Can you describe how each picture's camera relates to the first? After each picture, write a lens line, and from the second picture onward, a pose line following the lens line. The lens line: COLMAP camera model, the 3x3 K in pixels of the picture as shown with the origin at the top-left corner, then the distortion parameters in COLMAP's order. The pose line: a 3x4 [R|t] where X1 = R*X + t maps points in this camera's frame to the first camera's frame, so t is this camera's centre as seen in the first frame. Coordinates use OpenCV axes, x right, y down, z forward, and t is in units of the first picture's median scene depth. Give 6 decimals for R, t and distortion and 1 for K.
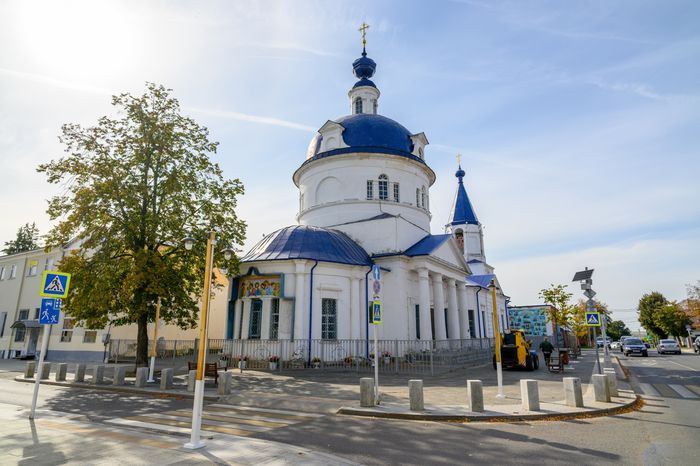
lens RADIAL K [[421.1, 0, 349.2], [0, 421.1, 218.2], [0, 0, 1]] dist [-0.000756, 0.000555]
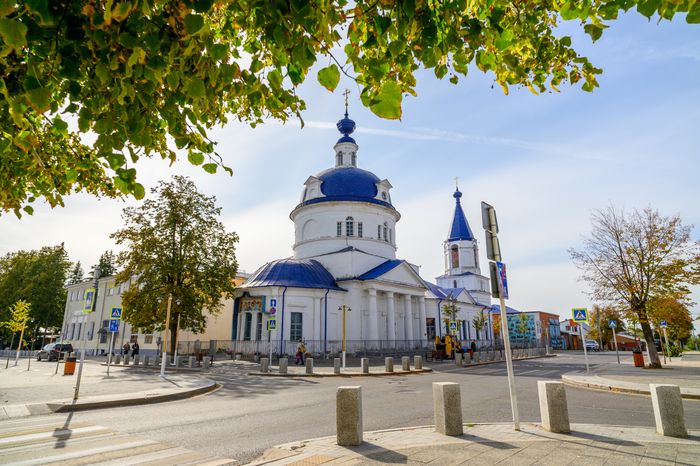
lens RADIAL K [[421.1, 0, 349.2], [0, 421.1, 218.2], [0, 0, 1]] dist [-0.000756, 0.000555]
pose [[0.990589, -0.038850, -0.131239, 0.280025], [0.037497, 0.999215, -0.012760, -0.090690], [0.131632, 0.007719, 0.991269, -0.350754]]
